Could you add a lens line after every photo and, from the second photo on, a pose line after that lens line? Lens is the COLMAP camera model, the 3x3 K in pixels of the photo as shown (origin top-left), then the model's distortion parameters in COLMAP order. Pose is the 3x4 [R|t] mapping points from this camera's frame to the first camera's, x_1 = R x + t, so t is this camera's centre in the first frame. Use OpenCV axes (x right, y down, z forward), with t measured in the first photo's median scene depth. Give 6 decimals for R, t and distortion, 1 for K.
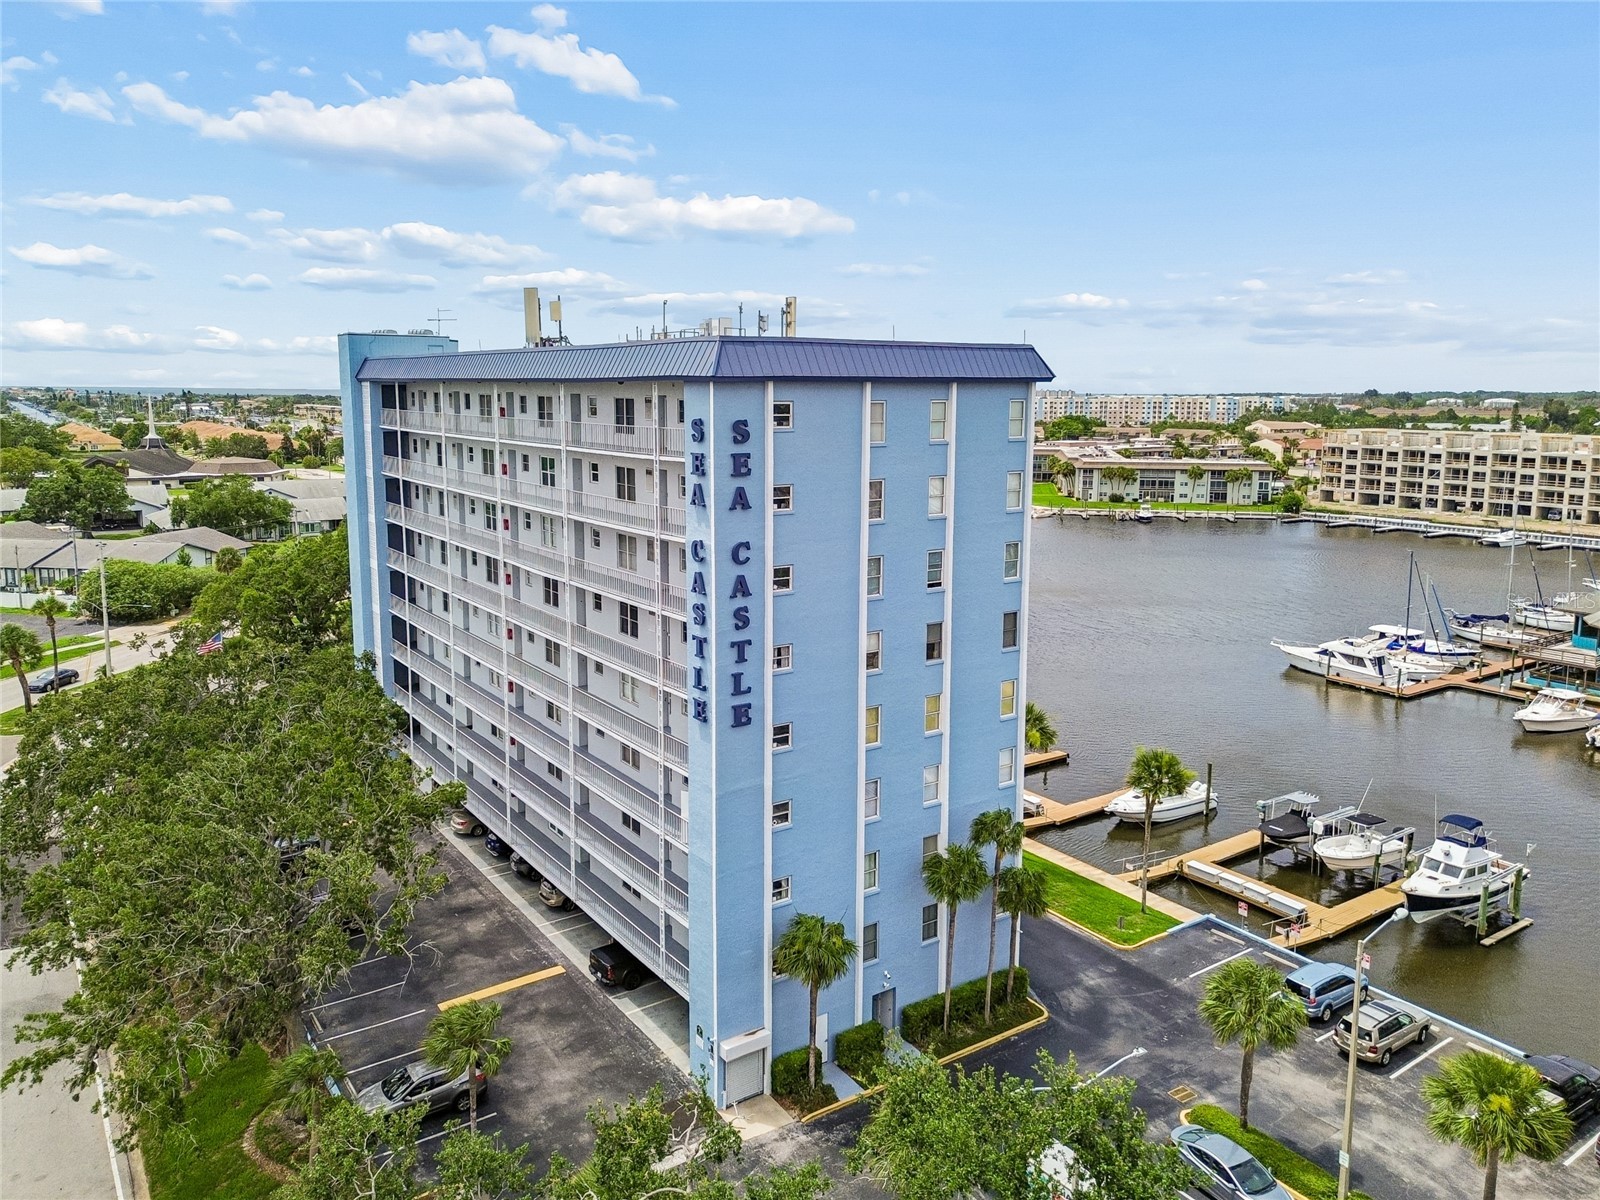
lens RADIAL K [[1126.7, 0, 800.0], [0, 1126.7, 600.0], [0, 0, 1]] dist [-0.004070, -0.004705]
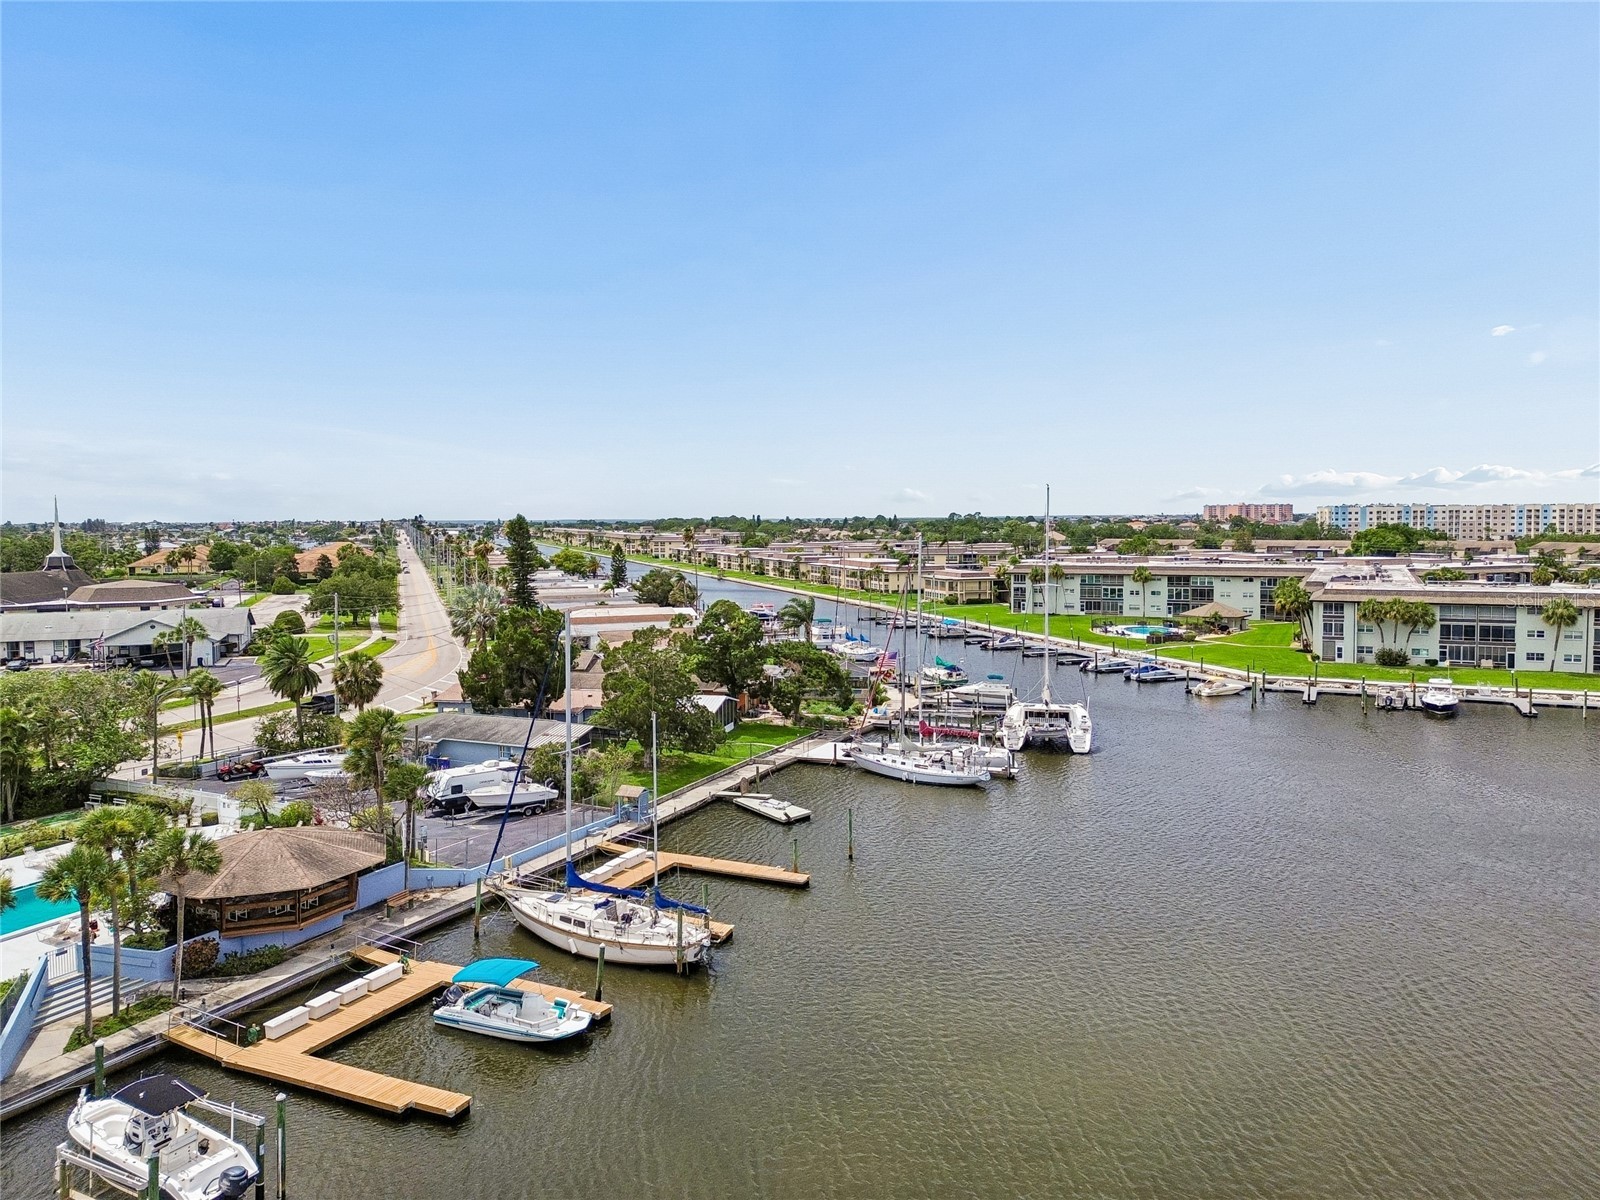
lens RADIAL K [[1126.7, 0, 800.0], [0, 1126.7, 600.0], [0, 0, 1]] dist [-0.004070, -0.004705]
pose [[0.959415, 0.011658, -0.281756, 0.162266], [-0.041655, 0.994044, -0.100709, -0.052604], [0.278903, 0.108358, 0.954186, 0.413173]]
